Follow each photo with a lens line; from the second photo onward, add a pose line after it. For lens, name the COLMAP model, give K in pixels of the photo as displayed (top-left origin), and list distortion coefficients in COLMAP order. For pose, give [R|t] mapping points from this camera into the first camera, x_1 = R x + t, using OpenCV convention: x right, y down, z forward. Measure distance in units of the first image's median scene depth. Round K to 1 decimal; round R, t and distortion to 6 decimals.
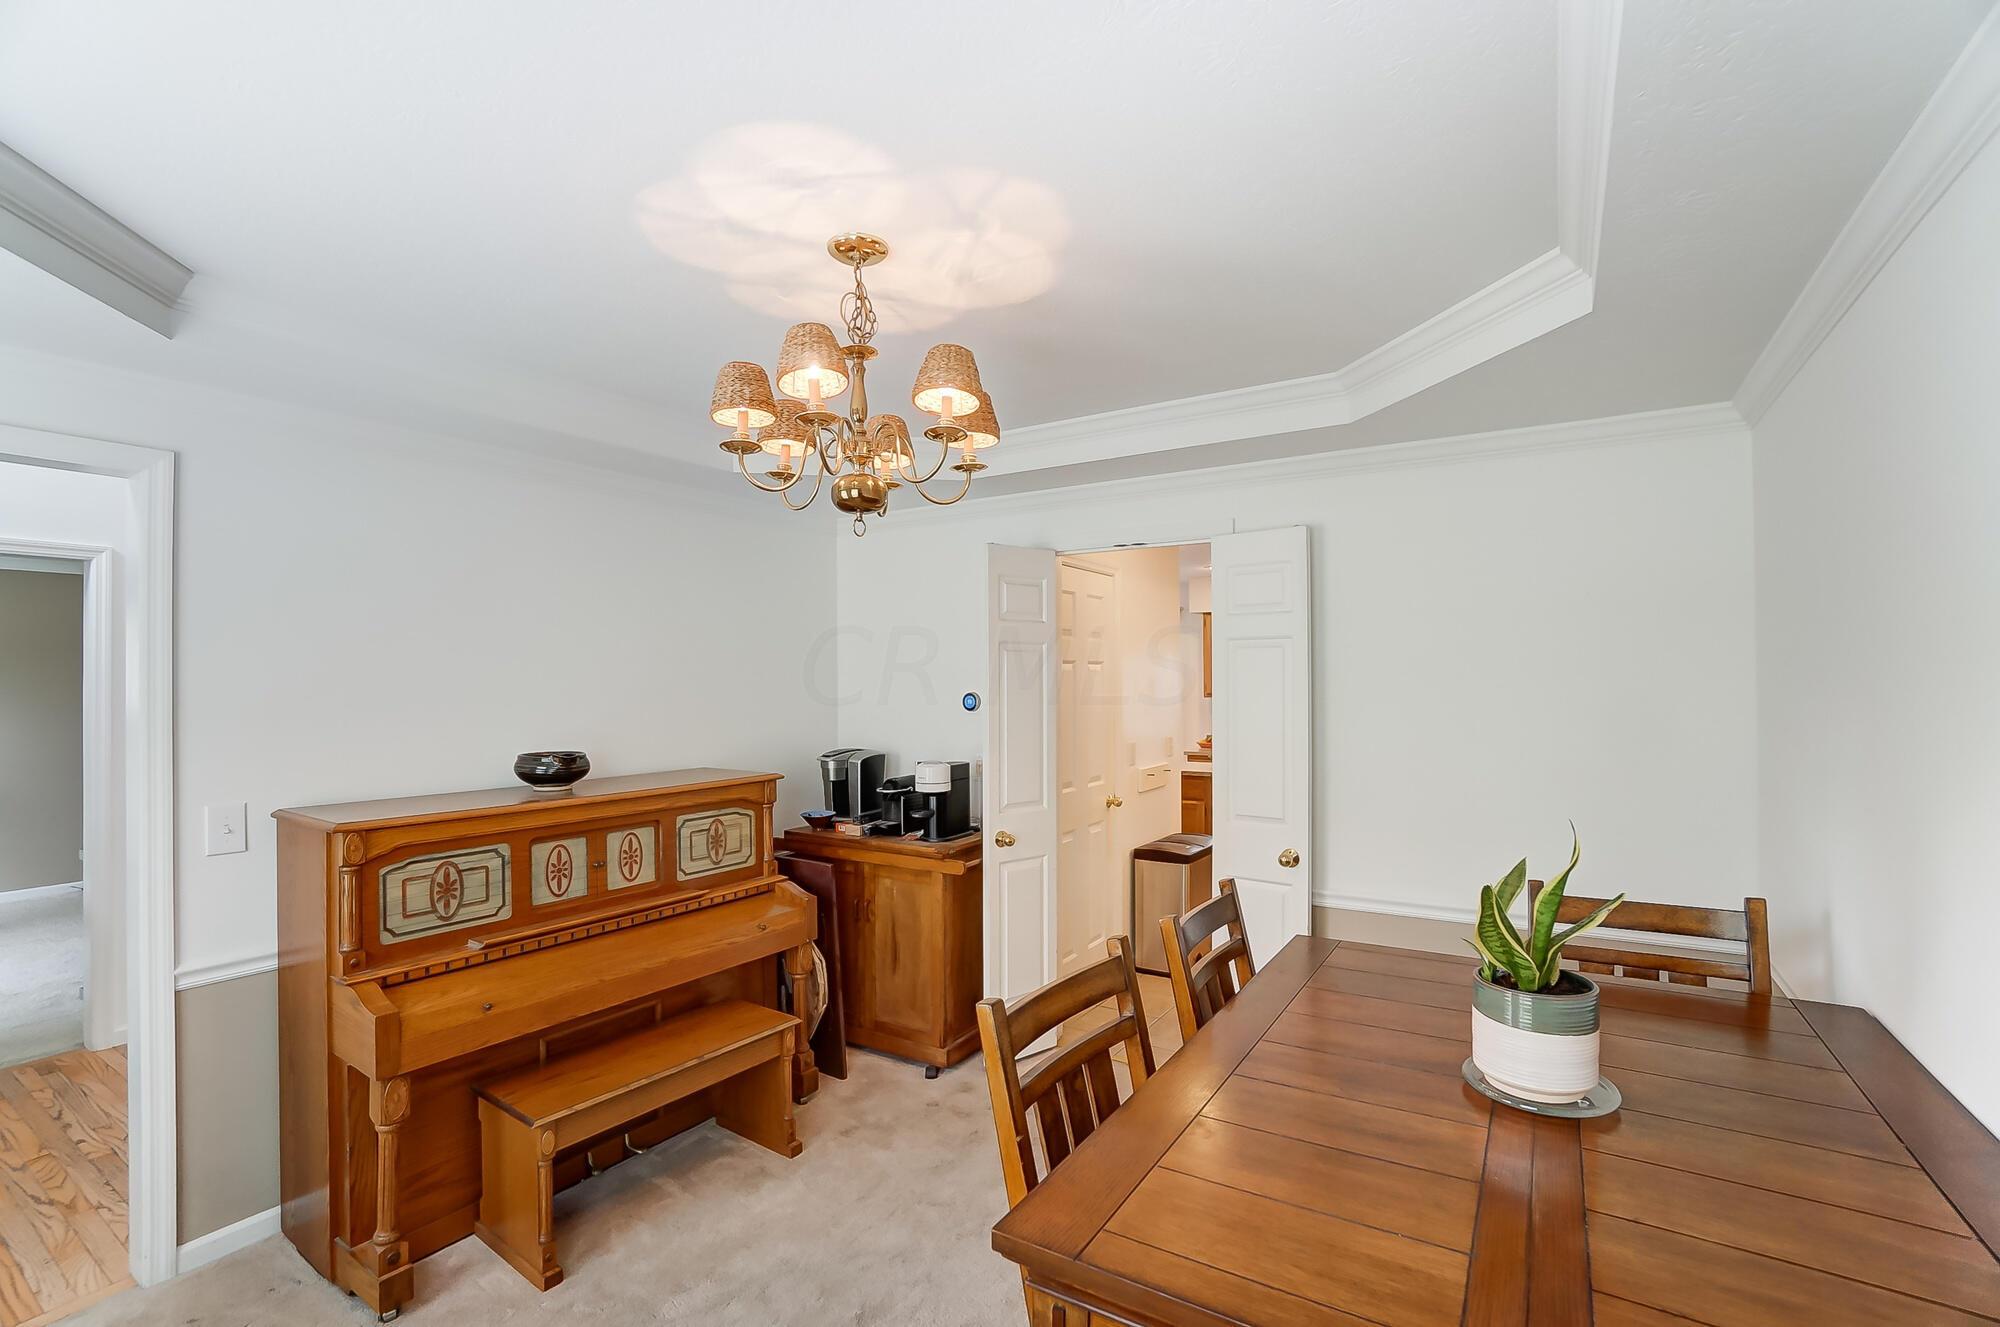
lens RADIAL K [[899.4, 0, 984.2], [0, 899.4, 704.3], [0, 0, 1]] dist [-0.058018, 0.023394]
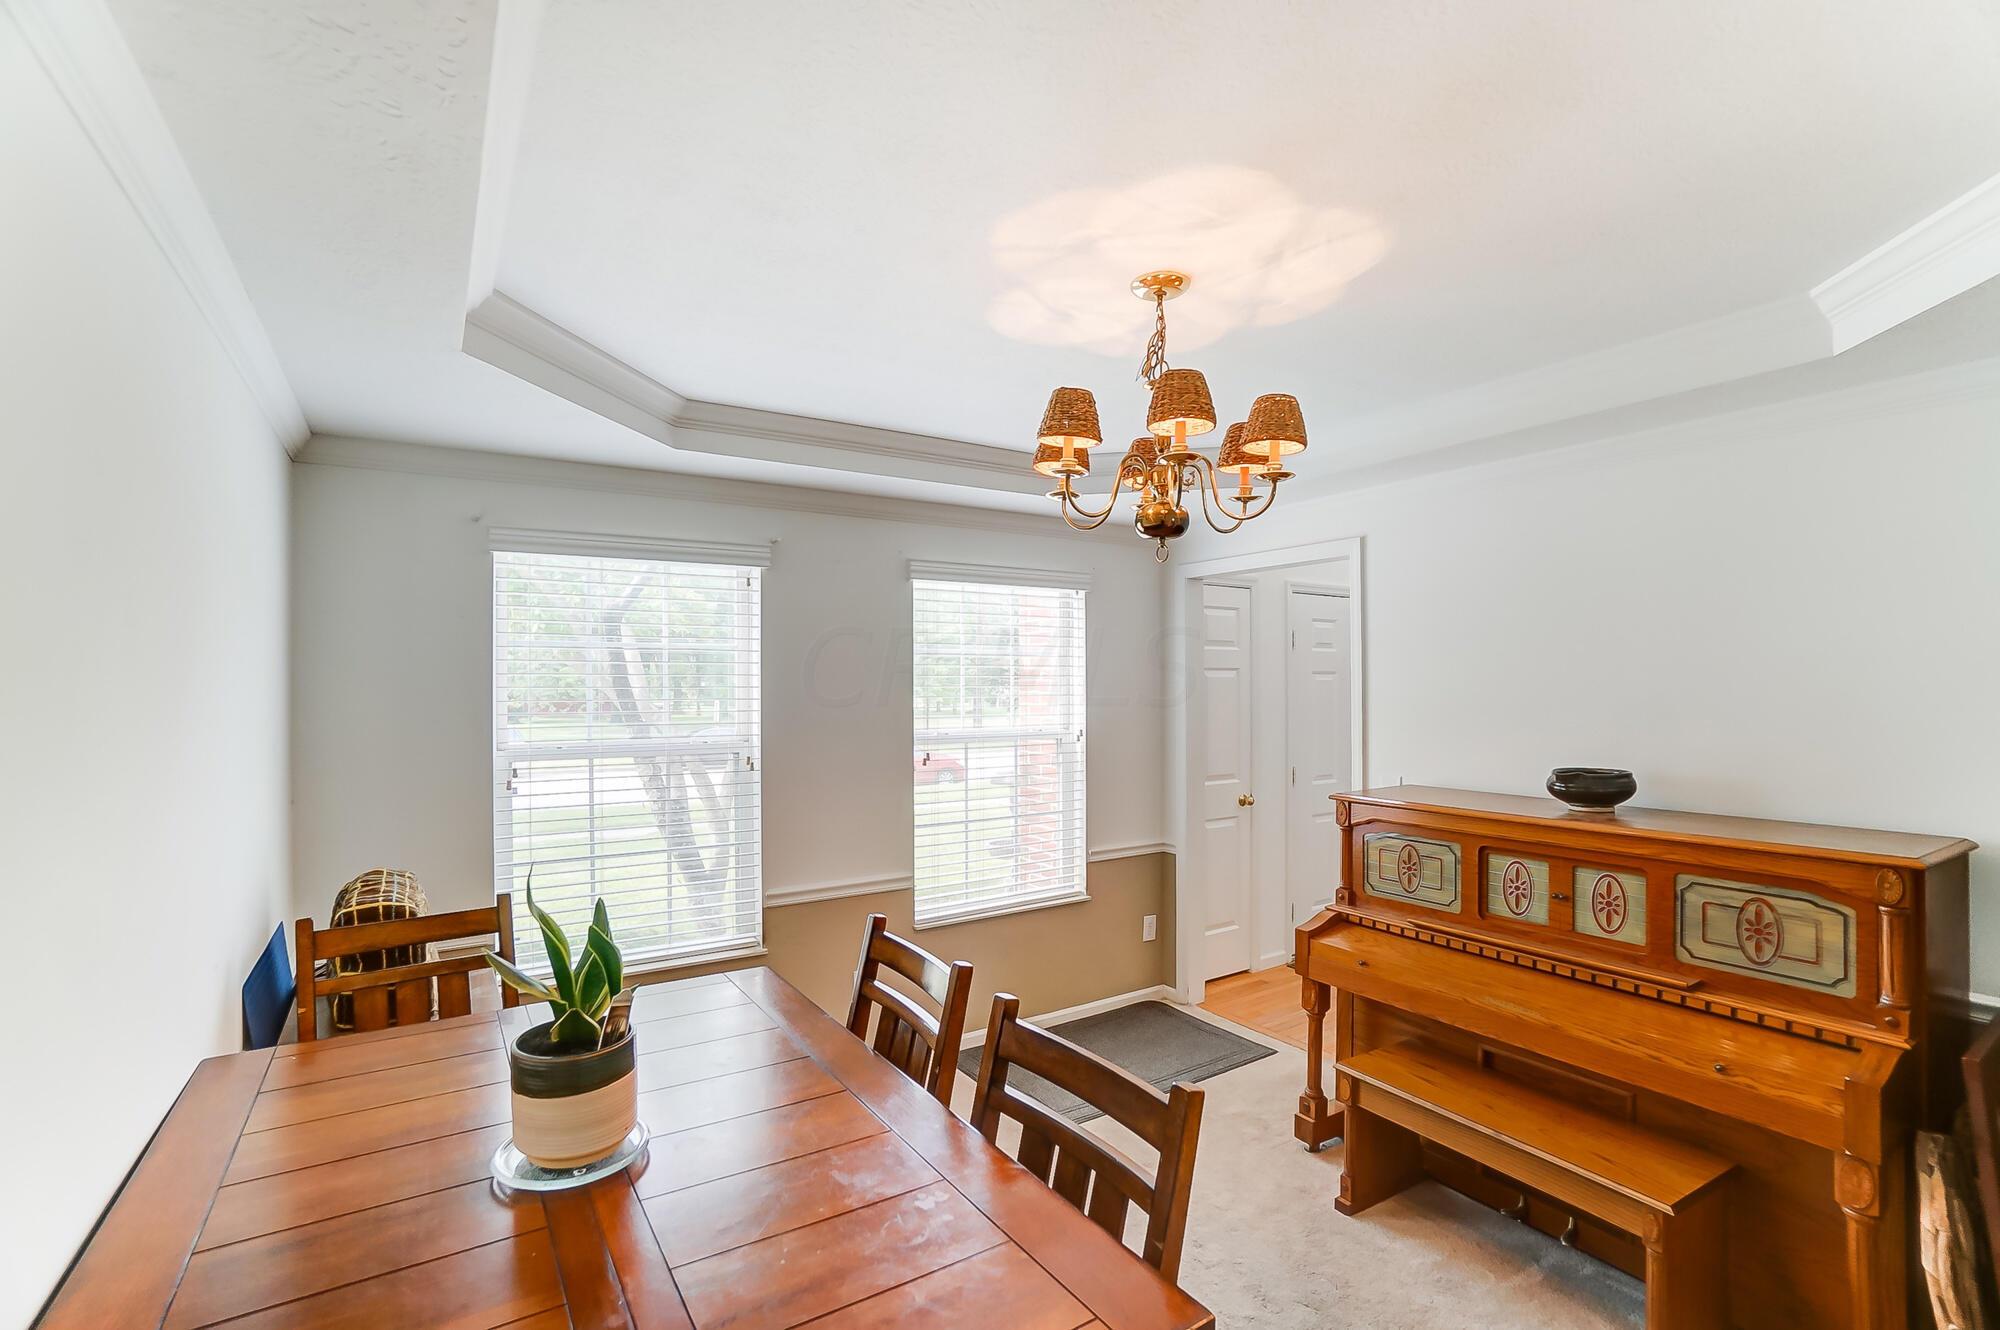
lens RADIAL K [[899.4, 0, 984.2], [0, 899.4, 705.8], [0, 0, 1]] dist [-0.058018, 0.023394]
pose [[-0.396604, 0.025198, -0.917644, 0.577983], [-0.021699, 0.999087, 0.036812, -0.030450], [0.917733, 0.034512, -0.395695, 0.780212]]
